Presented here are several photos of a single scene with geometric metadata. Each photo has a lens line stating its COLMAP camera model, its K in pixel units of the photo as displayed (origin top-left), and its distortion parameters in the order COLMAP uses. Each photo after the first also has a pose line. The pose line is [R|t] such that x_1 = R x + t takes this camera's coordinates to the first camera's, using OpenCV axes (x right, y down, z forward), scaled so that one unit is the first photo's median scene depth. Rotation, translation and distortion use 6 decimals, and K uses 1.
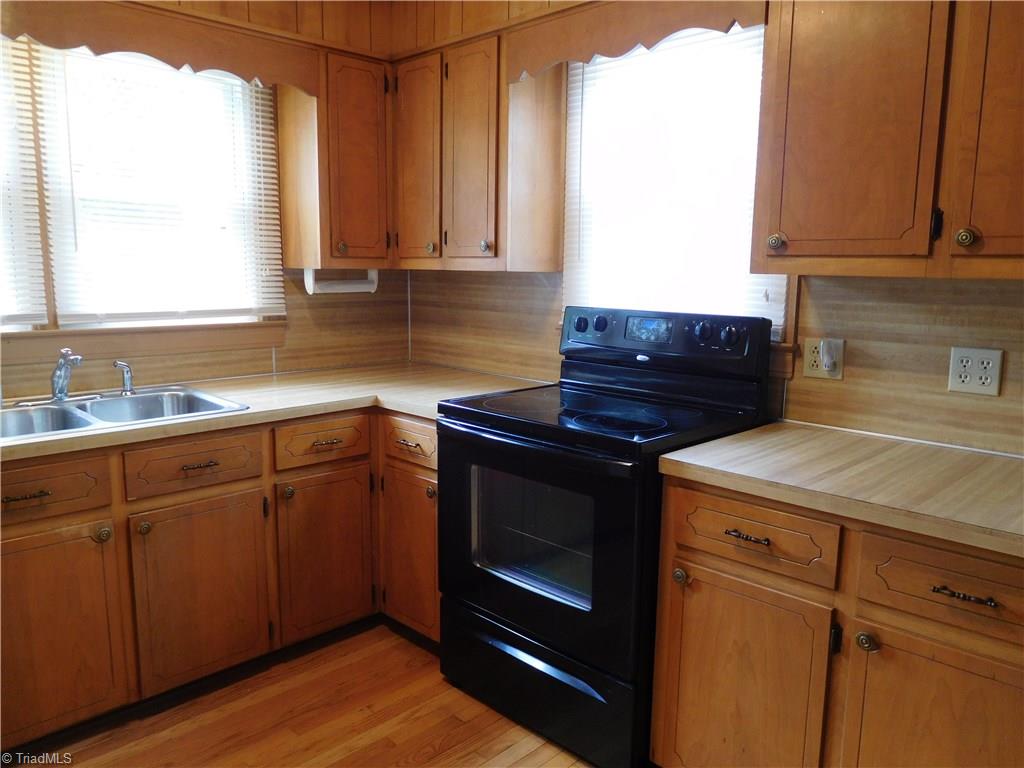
lens RADIAL K [[767.0, 0, 509.3], [0, 767.0, 386.5], [0, 0, 1]] dist [-0.007436, -0.001764]
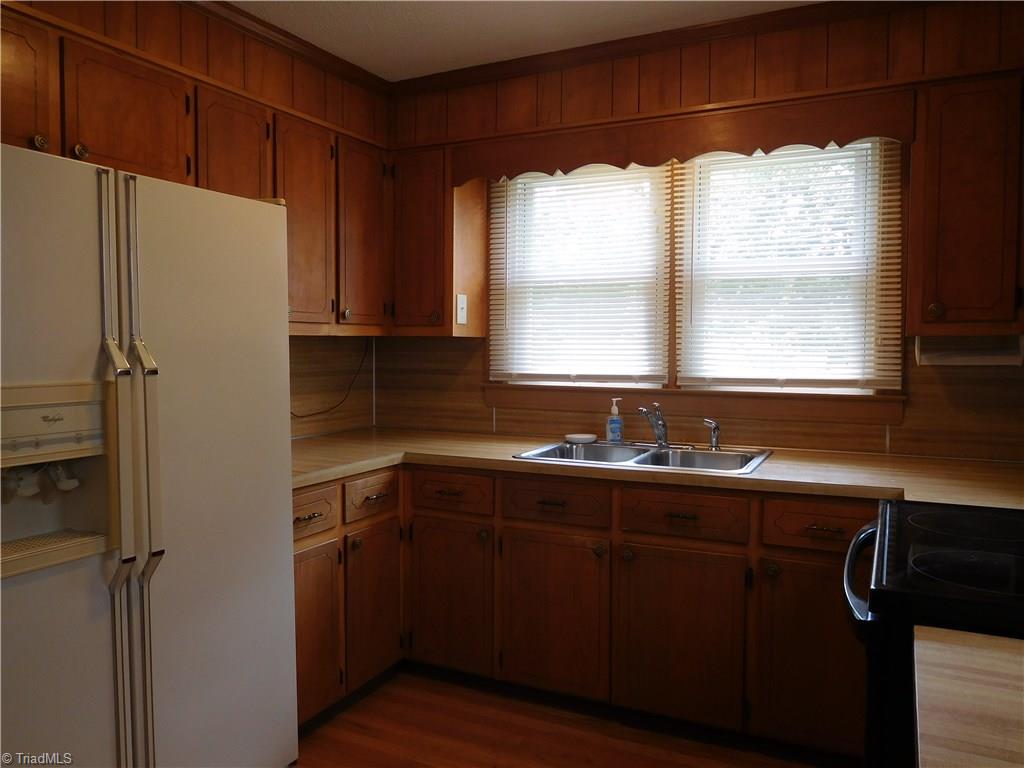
lens RADIAL K [[767.0, 0, 519.0], [0, 767.0, 386.6], [0, 0, 1]] dist [-0.007436, -0.001764]
pose [[0.321125, 0.039132, -0.946228, 0.508207], [-0.145502, 0.989322, -0.008466, -0.032558], [0.935793, 0.140397, 0.323389, 0.388775]]
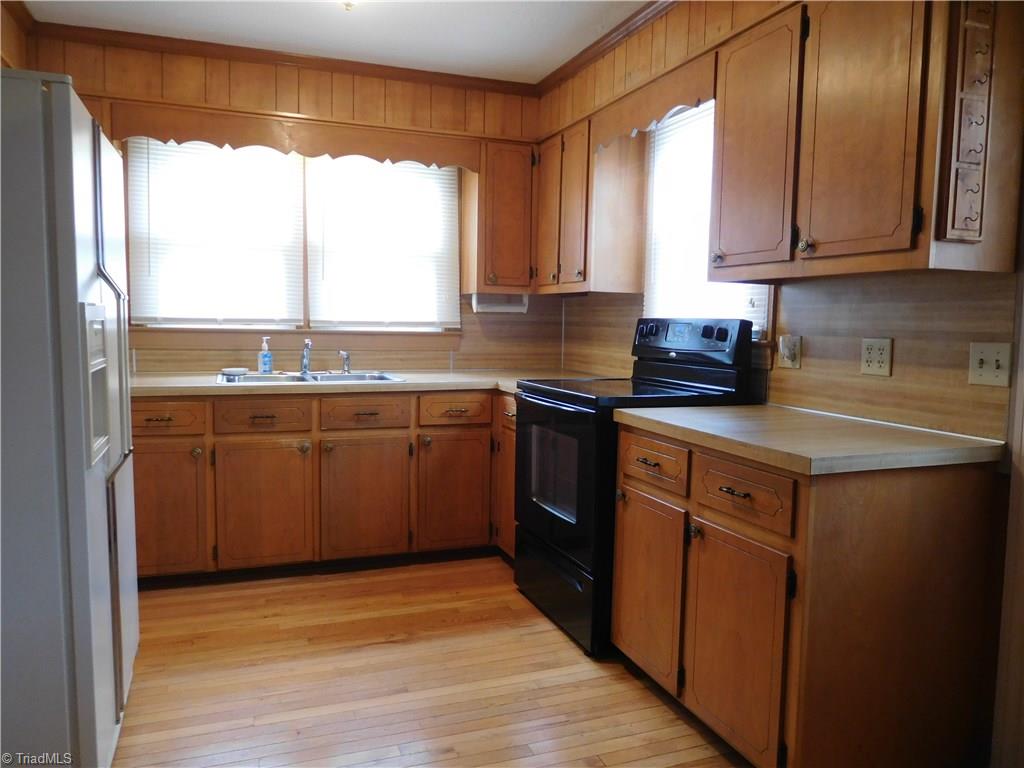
lens RADIAL K [[767.0, 0, 512.4], [0, 767.0, 387.8], [0, 0, 1]] dist [-0.007436, -0.001764]
pose [[0.912139, 0.040367, -0.407889, 0.465653], [-0.070300, 0.995800, -0.058657, 0.114591], [0.403808, 0.082178, 0.911145, -0.277668]]
